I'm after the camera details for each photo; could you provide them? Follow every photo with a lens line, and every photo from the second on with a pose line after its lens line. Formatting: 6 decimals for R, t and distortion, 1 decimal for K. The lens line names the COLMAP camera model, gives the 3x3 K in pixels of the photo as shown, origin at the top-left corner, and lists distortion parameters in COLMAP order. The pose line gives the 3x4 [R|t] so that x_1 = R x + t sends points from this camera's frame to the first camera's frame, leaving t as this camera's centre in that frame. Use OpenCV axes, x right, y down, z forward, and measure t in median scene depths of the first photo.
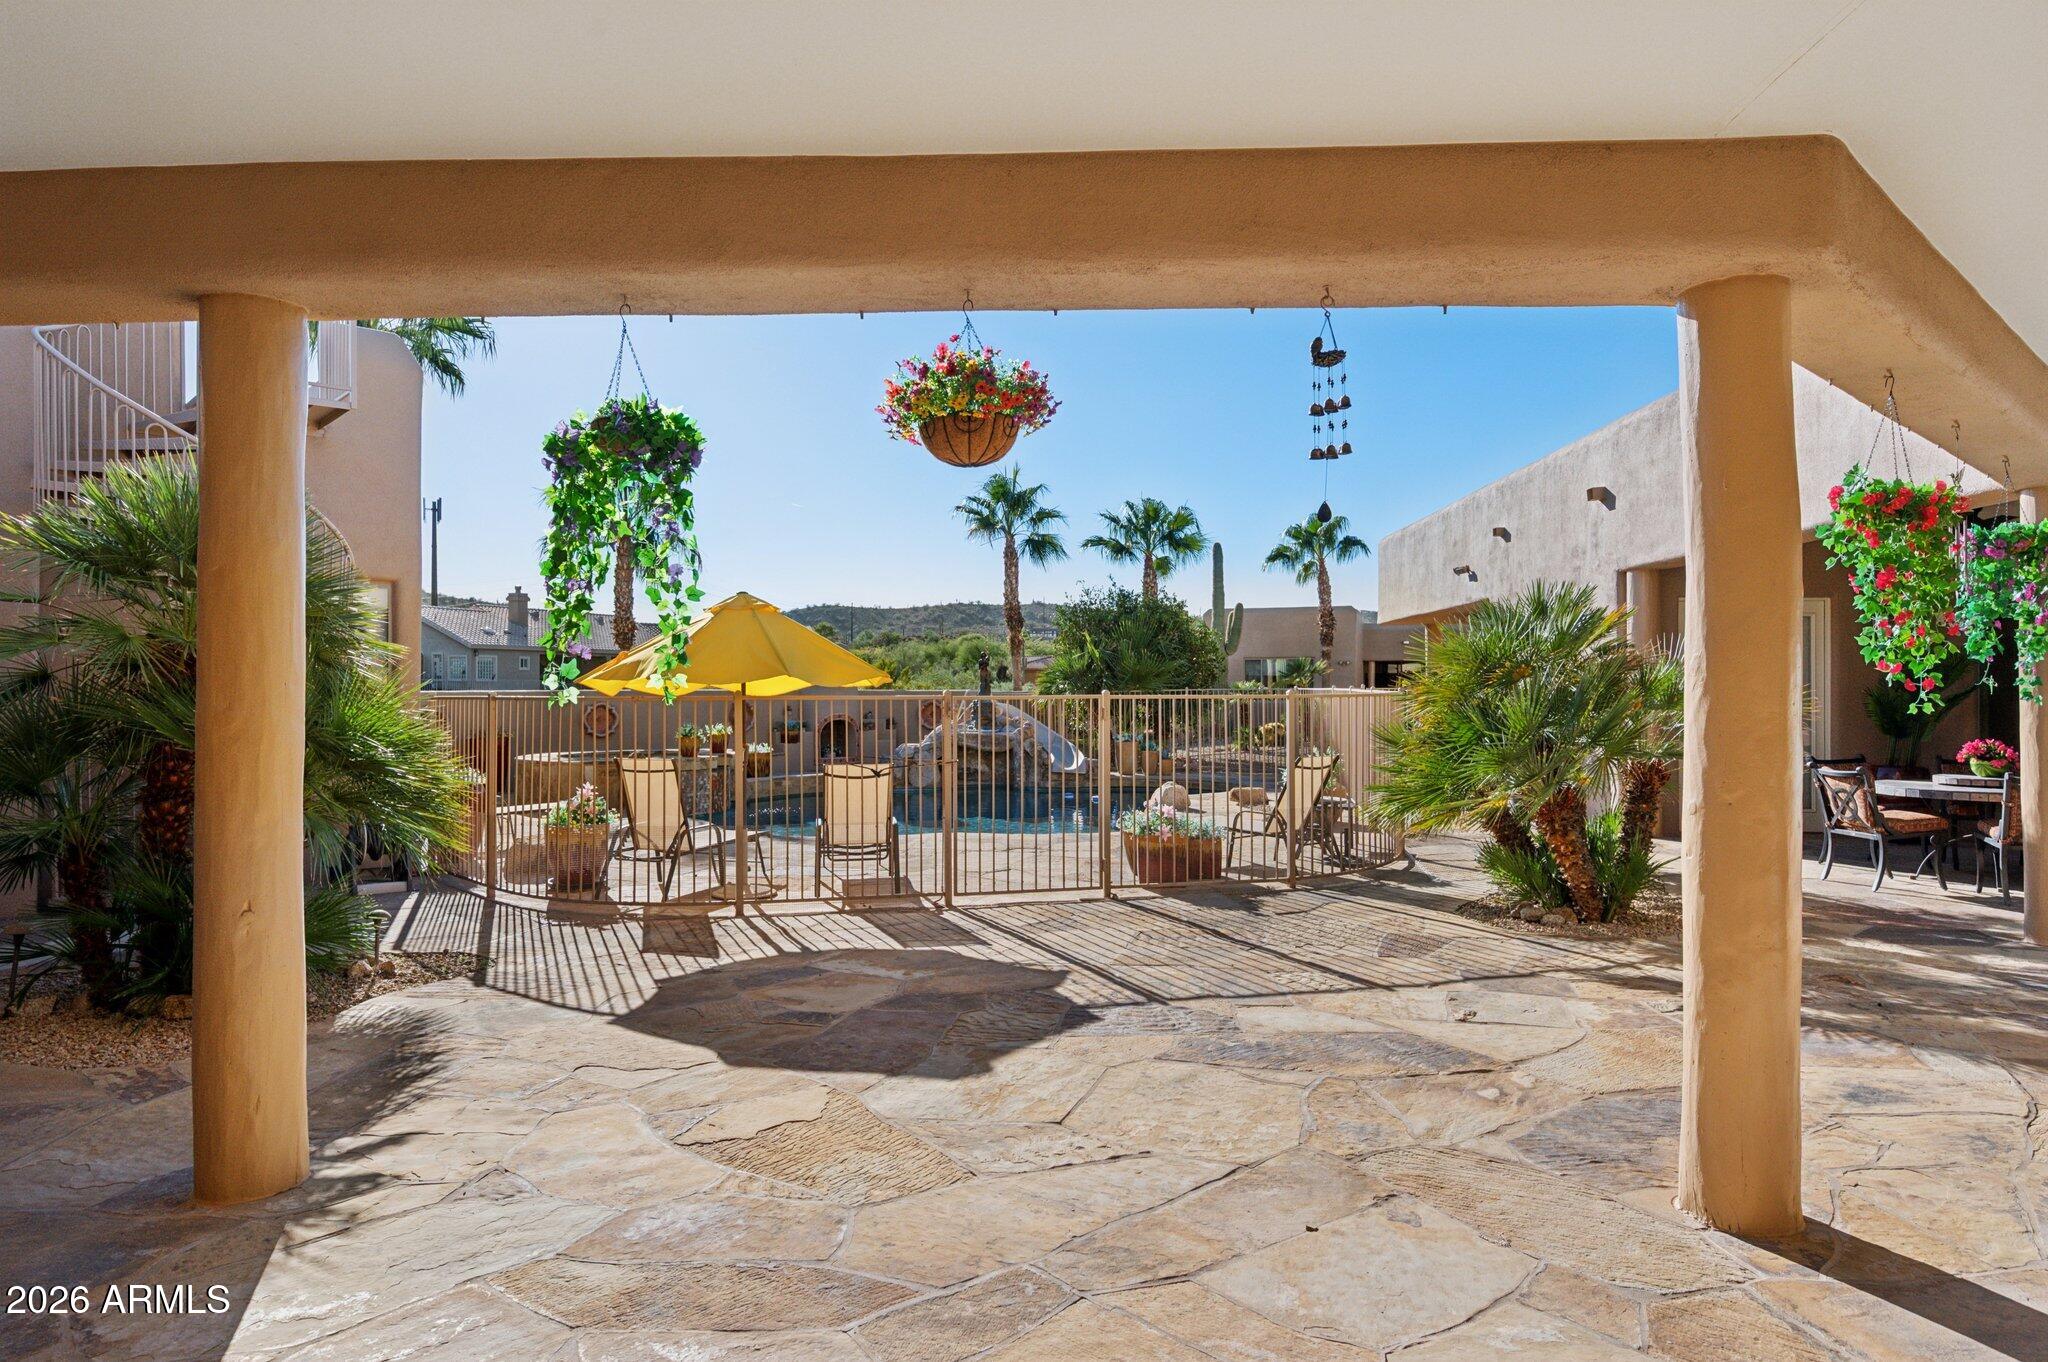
lens RADIAL K [[1216.5, 0, 1024.0], [0, 1216.5, 681.0], [0, 0, 1]] dist [-0.003135, -0.000002]
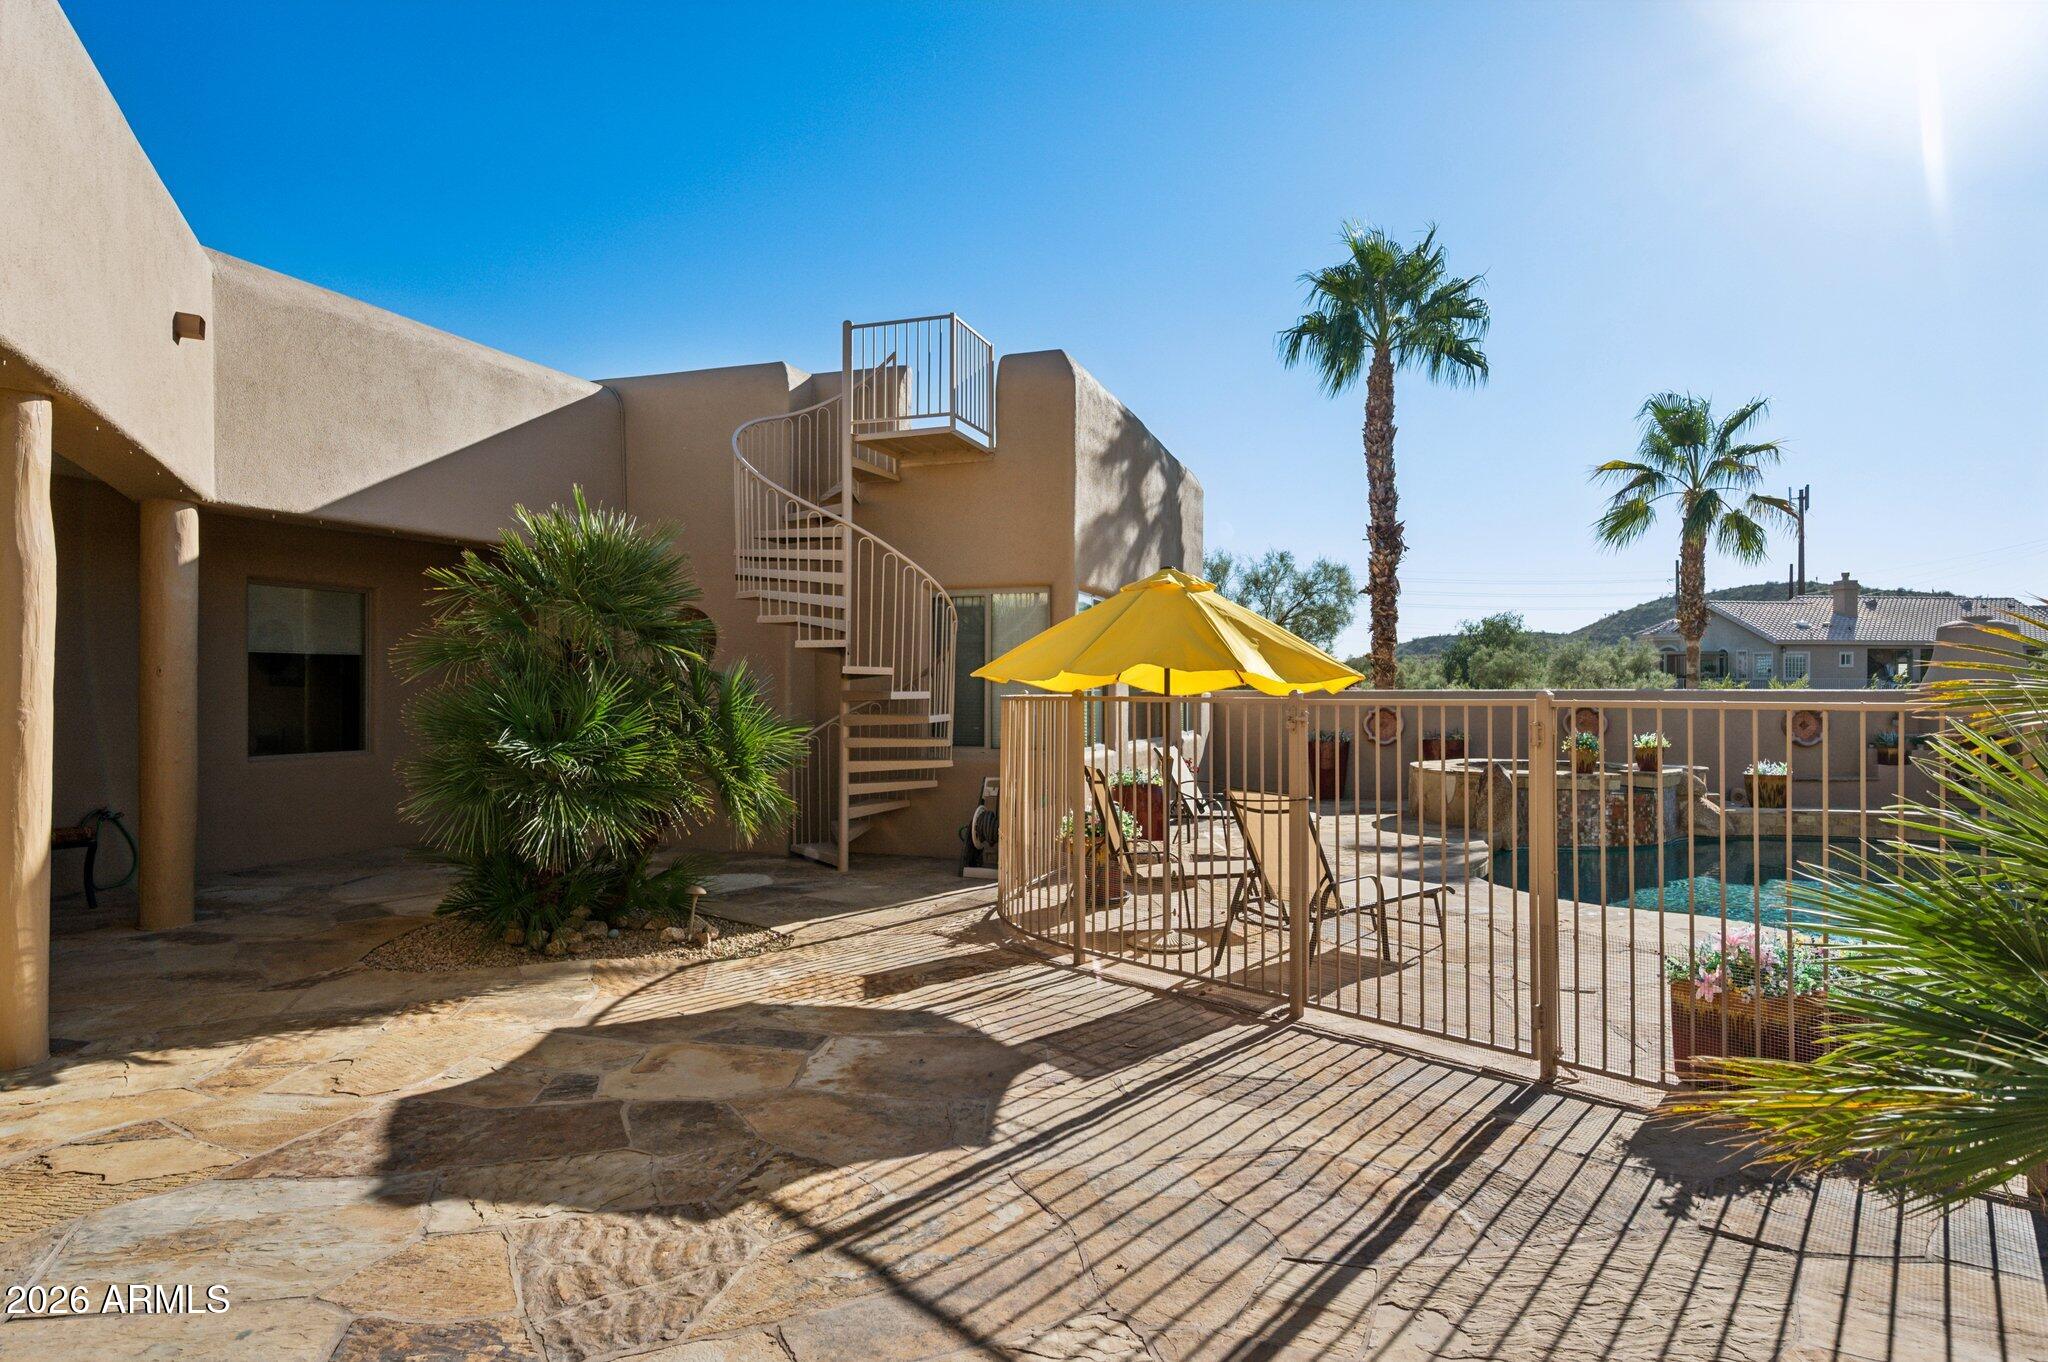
lens RADIAL K [[1179.0, 0, 1029.2], [0, 1179.0, 680.5], [0, 0, 1]] dist [-0.003917, 0.001719]
pose [[0.481069, -0.003163, -0.876677, 0.158878], [0.003049, 0.999993, -0.001934, 0.001187], [0.876677, -0.001743, 0.481076, 0.211938]]
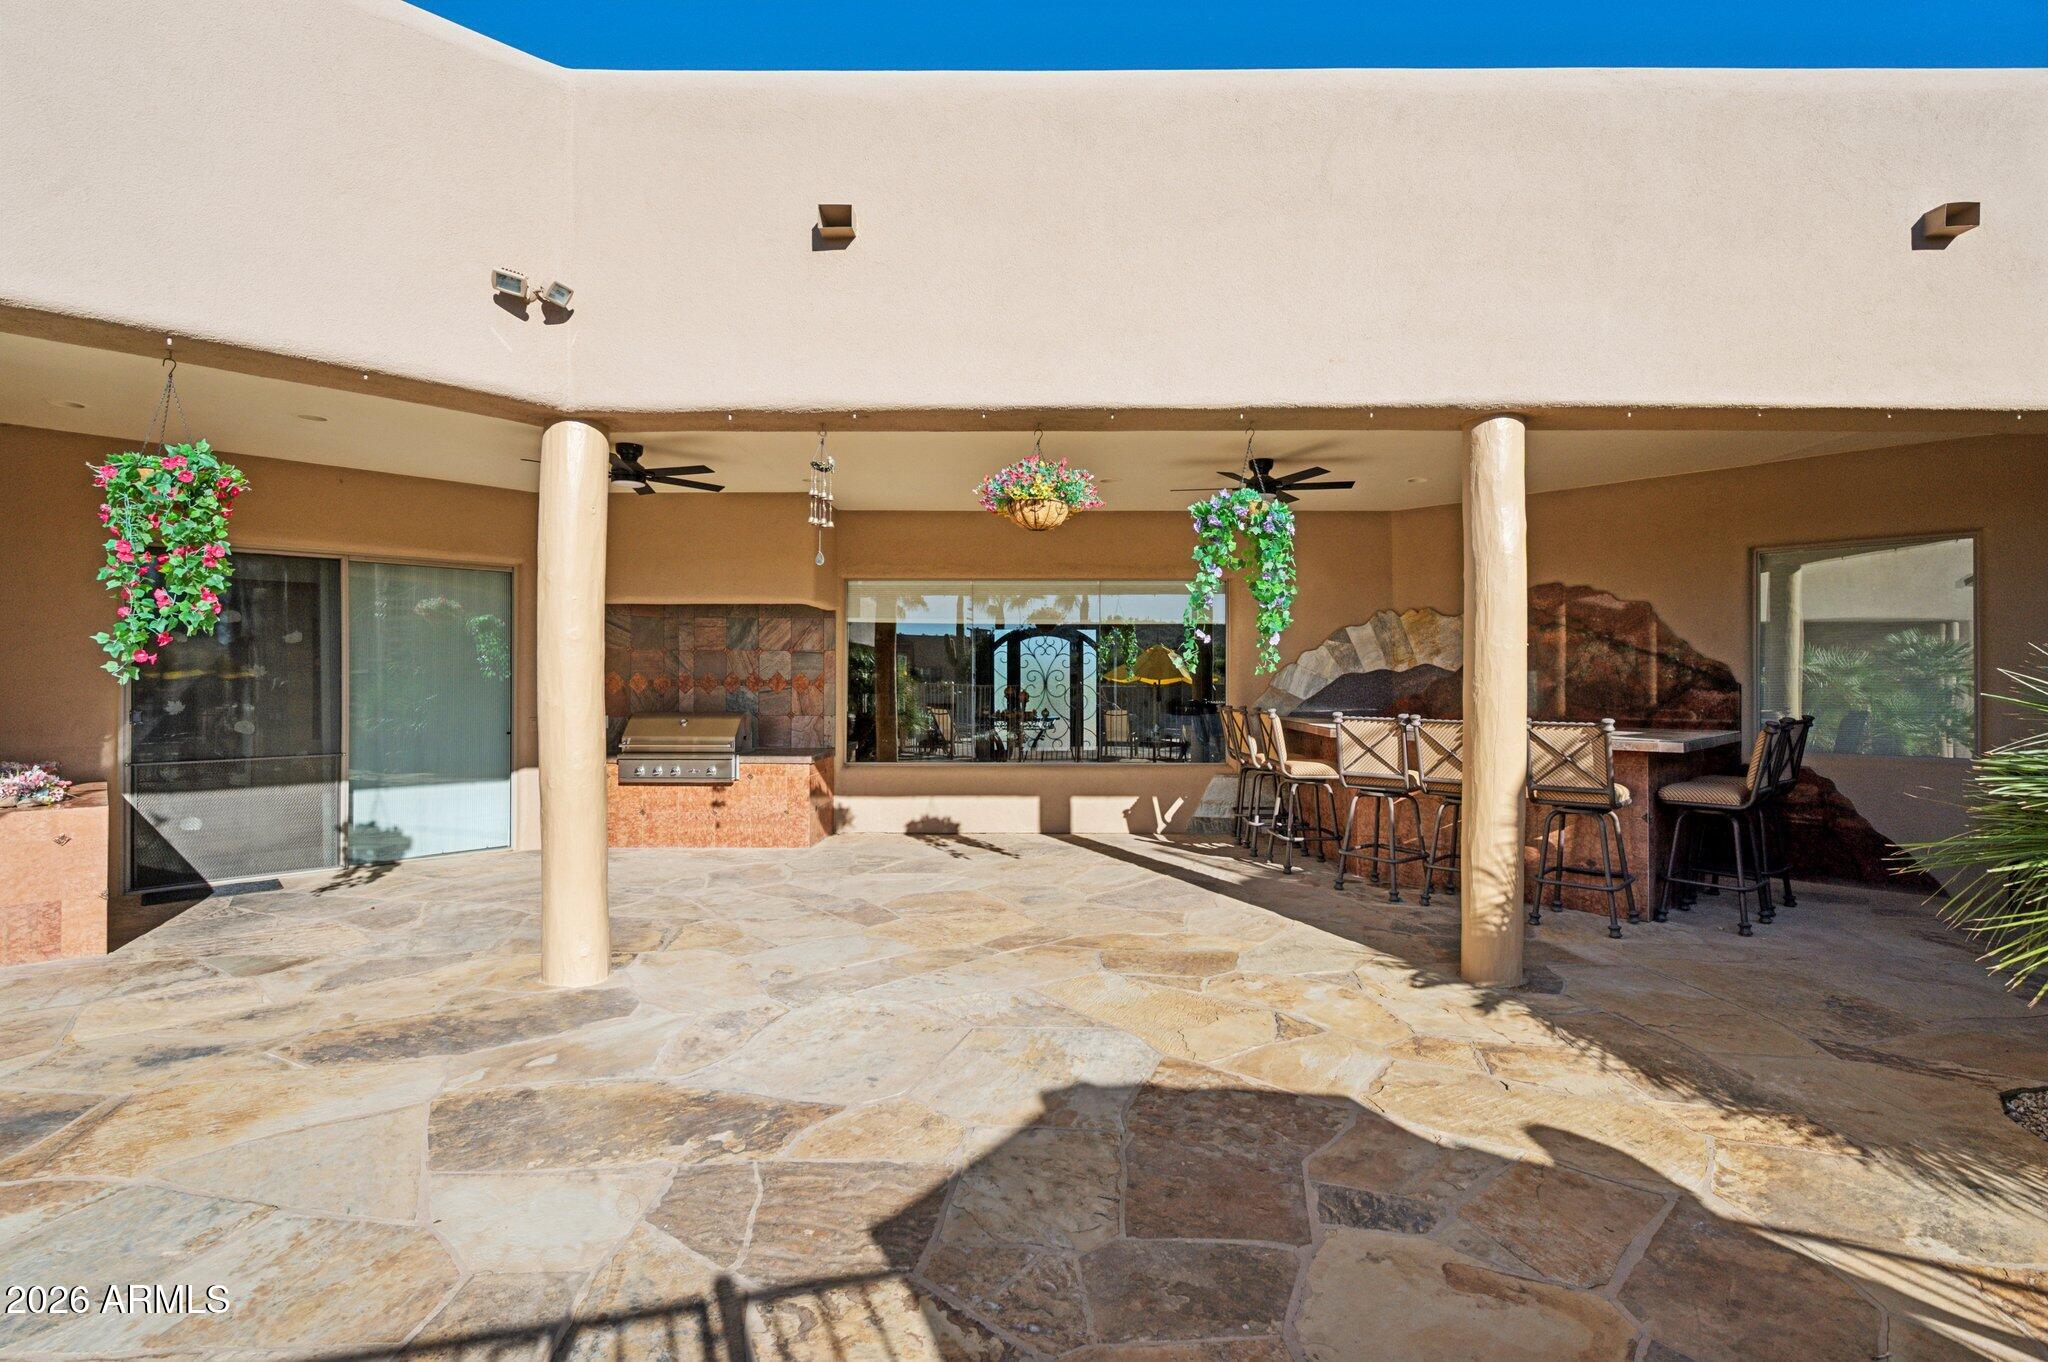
lens RADIAL K [[948.8, 0, 1031.8], [0, 948.8, 680.2], [0, 0, 1]] dist [0.000198, 0.000263]
pose [[-0.999550, -0.001647, -0.029945, 0.000346], [-0.001561, 0.999995, -0.002903, 0.004820], [0.029949, -0.002855, -0.999547, 0.347664]]
